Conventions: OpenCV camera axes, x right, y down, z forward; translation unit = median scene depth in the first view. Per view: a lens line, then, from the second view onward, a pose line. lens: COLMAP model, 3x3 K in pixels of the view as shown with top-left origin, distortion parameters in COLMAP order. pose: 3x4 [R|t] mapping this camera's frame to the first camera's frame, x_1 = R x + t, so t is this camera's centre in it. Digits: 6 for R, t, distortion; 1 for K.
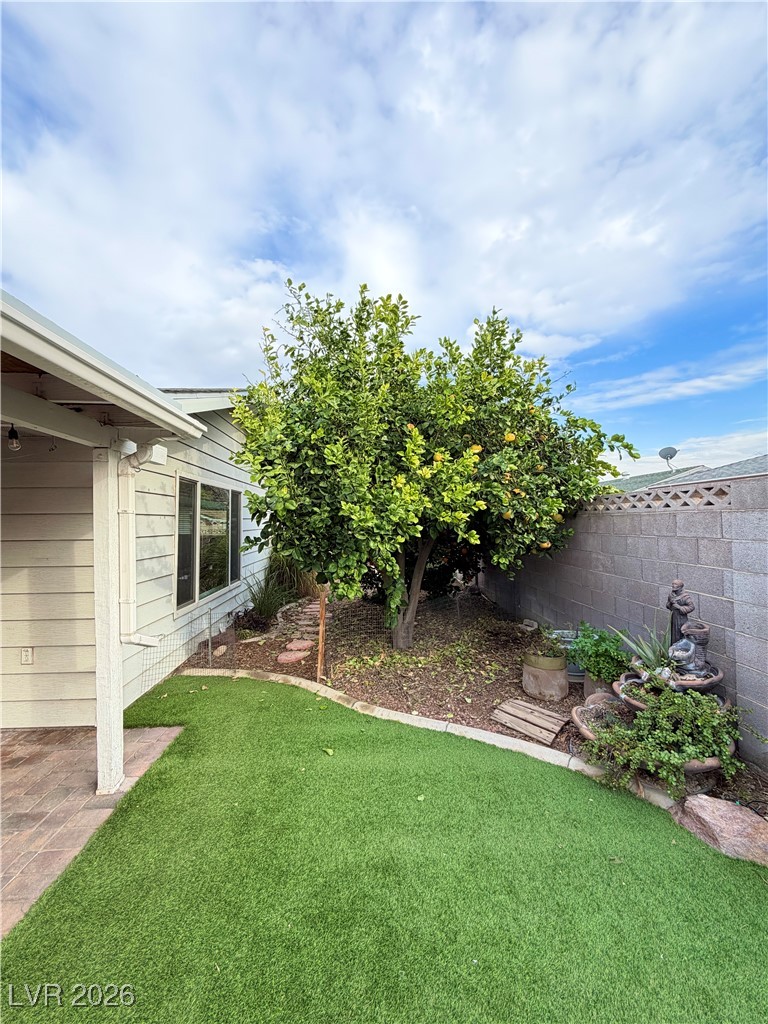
lens RADIAL K [[407.7, 0, 384.3], [0, 407.7, 510.1], [0, 0, 1]] dist [0.000515, 0.000163]
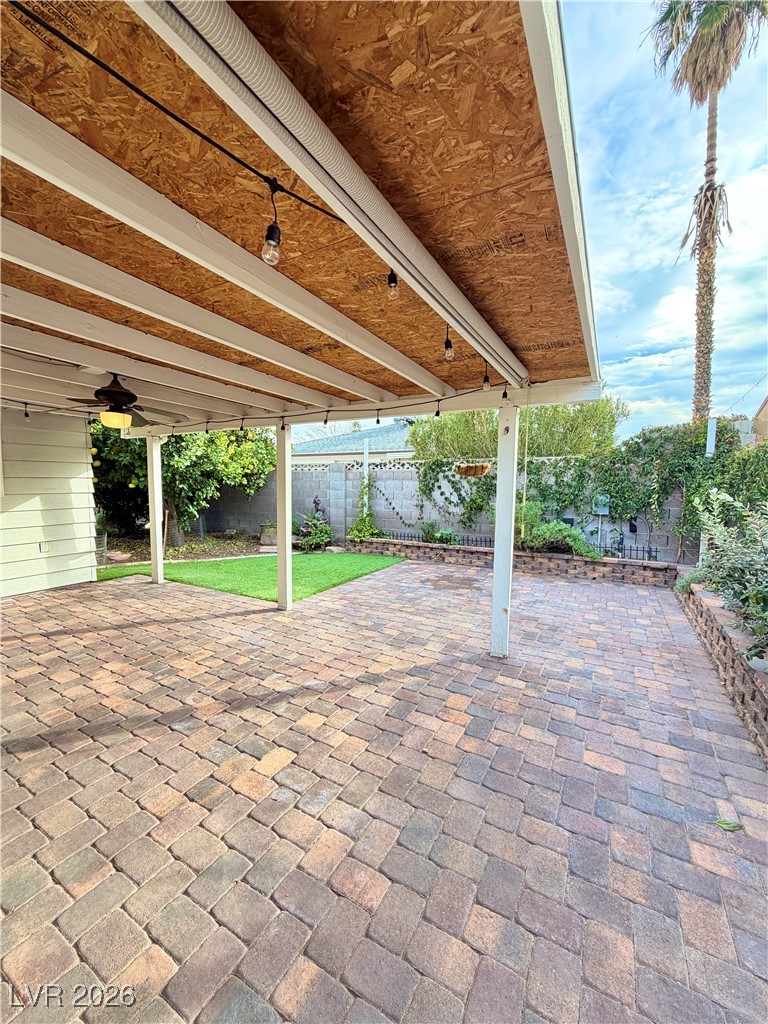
lens RADIAL K [[407.7, 0, 384.3], [0, 407.7, 510.1], [0, 0, 1]] dist [0.000515, 0.000163]
pose [[0.538630, -0.048537, 0.841143, -1.358184], [-0.035221, 0.996170, 0.080036, 0.023455], [-0.841806, -0.072735, 0.534857, -0.930673]]
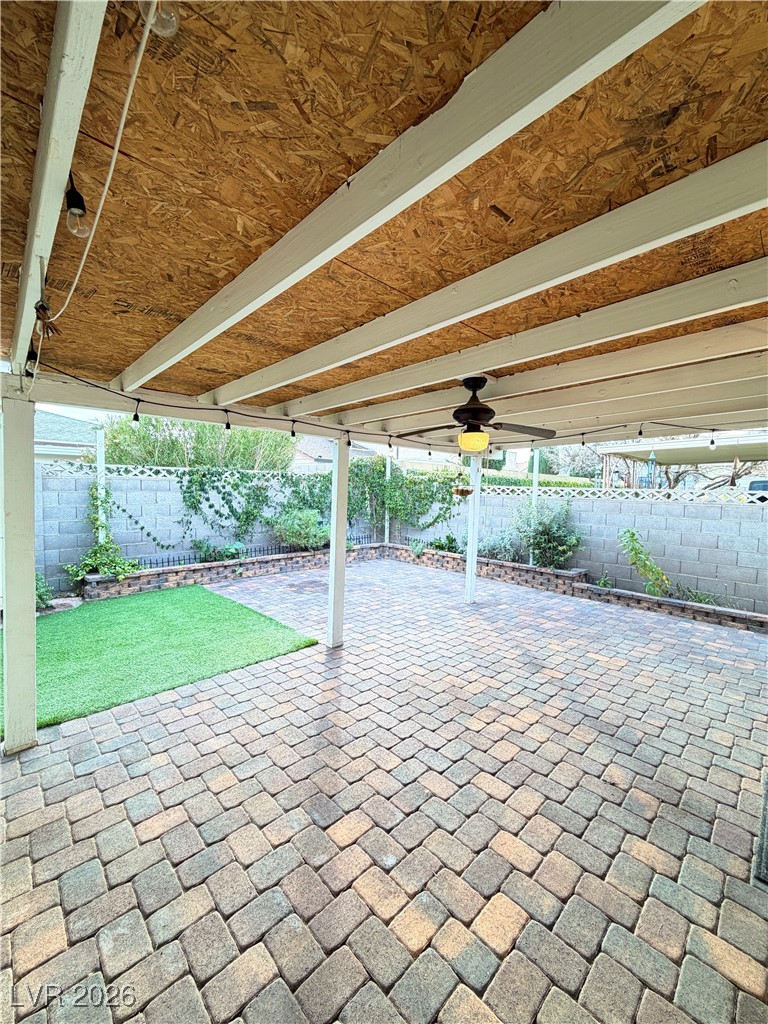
lens RADIAL K [[407.7, 0, 384.3], [0, 407.7, 510.1], [0, 0, 1]] dist [0.000515, 0.000163]
pose [[-0.660068, -0.043460, 0.749948, -1.390334], [-0.034558, 0.999025, 0.027478, 0.035229], [-0.750411, -0.007779, -0.660926, 0.703230]]
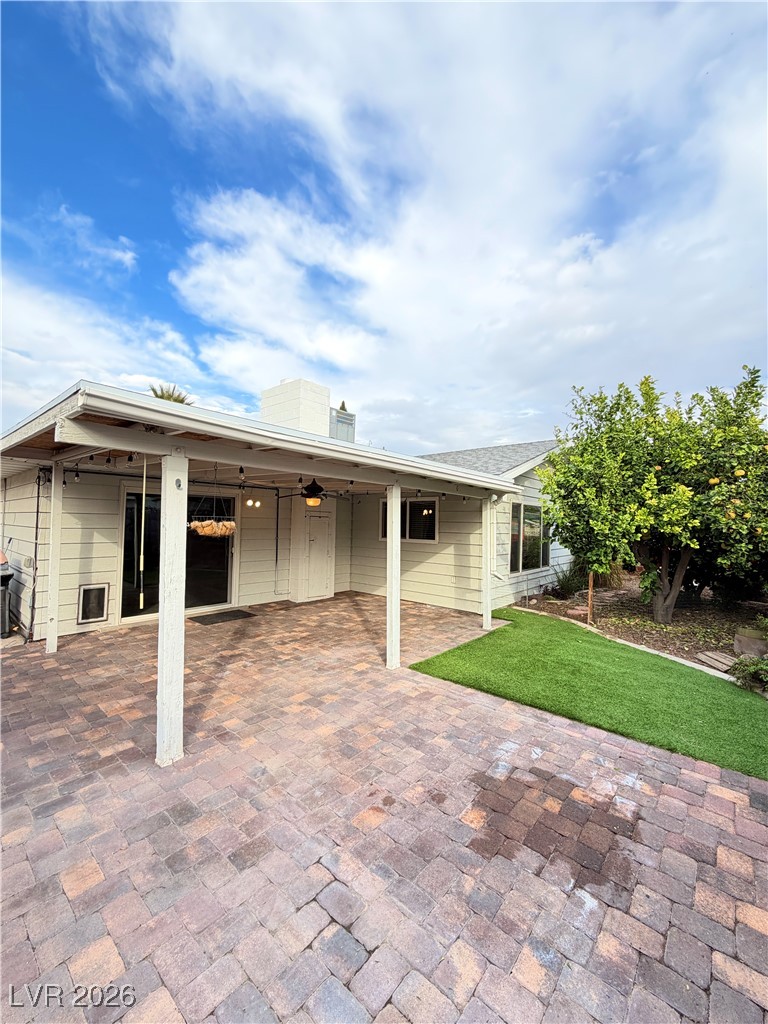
lens RADIAL K [[407.7, 0, 384.3], [0, 407.7, 510.1], [0, 0, 1]] dist [0.000515, 0.000163]
pose [[0.722321, 0.004415, -0.691544, 0.461981], [-0.010073, 0.999941, -0.004138, -0.042416], [0.691485, 0.009955, 0.722322, -0.949429]]
